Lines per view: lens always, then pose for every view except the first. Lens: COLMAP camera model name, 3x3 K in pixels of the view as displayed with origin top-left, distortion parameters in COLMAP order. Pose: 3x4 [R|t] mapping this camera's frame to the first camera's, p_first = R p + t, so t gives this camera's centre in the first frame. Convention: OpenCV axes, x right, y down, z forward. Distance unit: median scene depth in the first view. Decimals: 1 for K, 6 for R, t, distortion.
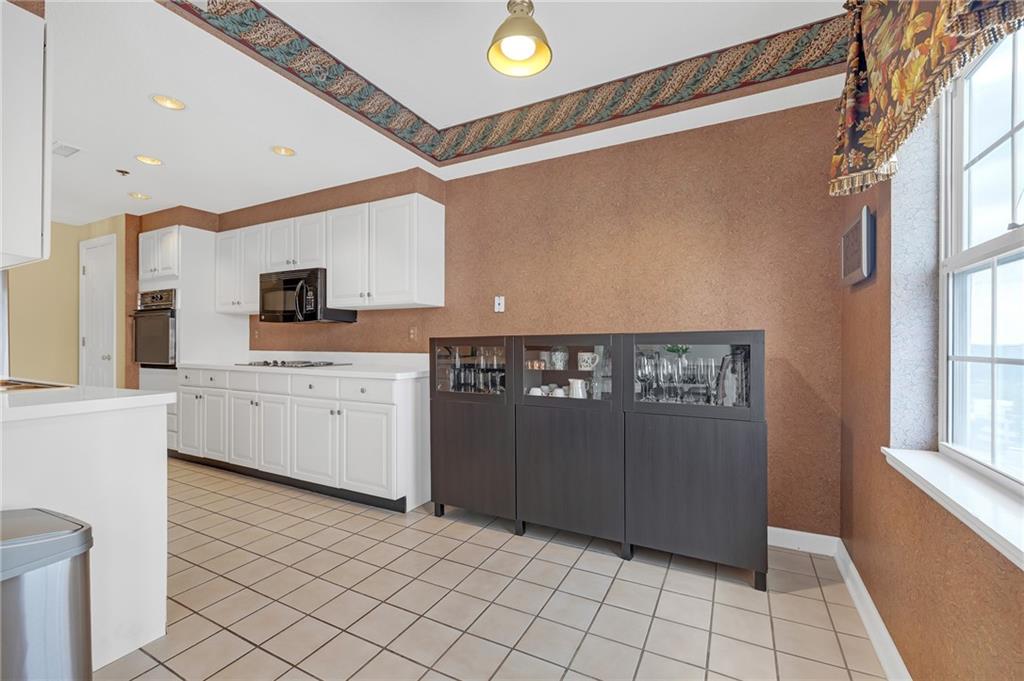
lens RADIAL K [[433.2, 0, 510.9], [0, 433.2, 341.5], [0, 0, 1]] dist [-0.019719, 0.000074]
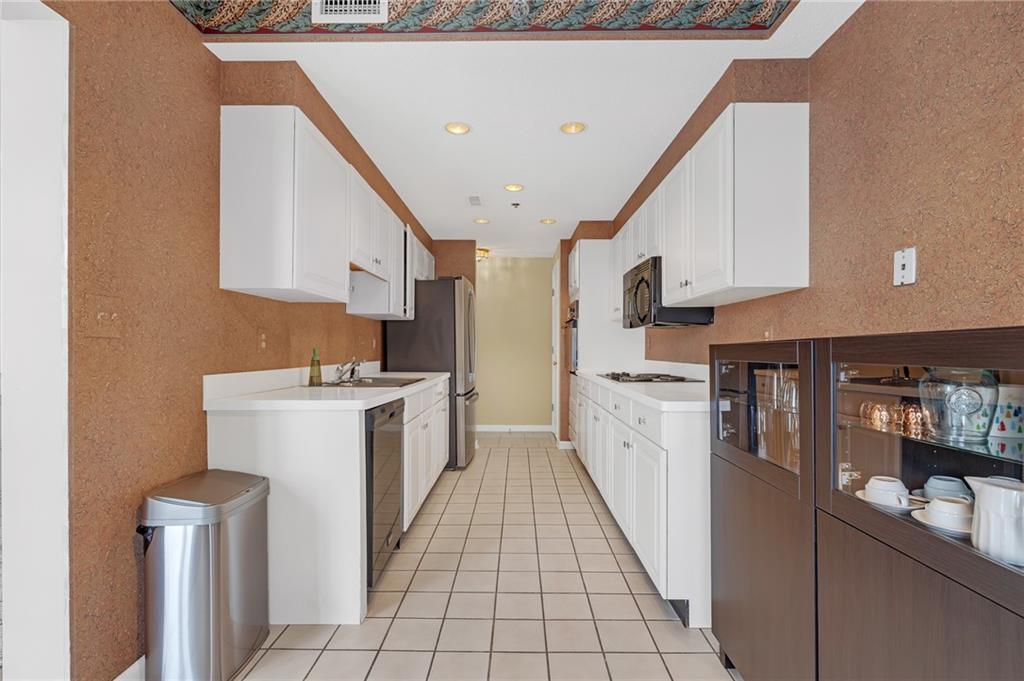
lens RADIAL K [[461.5, 0, 511.7], [0, 461.5, 348.2], [0, 0, 1]] dist [0.001993, -0.000387]
pose [[0.451450, -0.003185, -0.892291, 0.213375], [0.005257, 0.999986, -0.000909, -0.005151], [0.892281, -0.004281, 0.451460, 0.431957]]
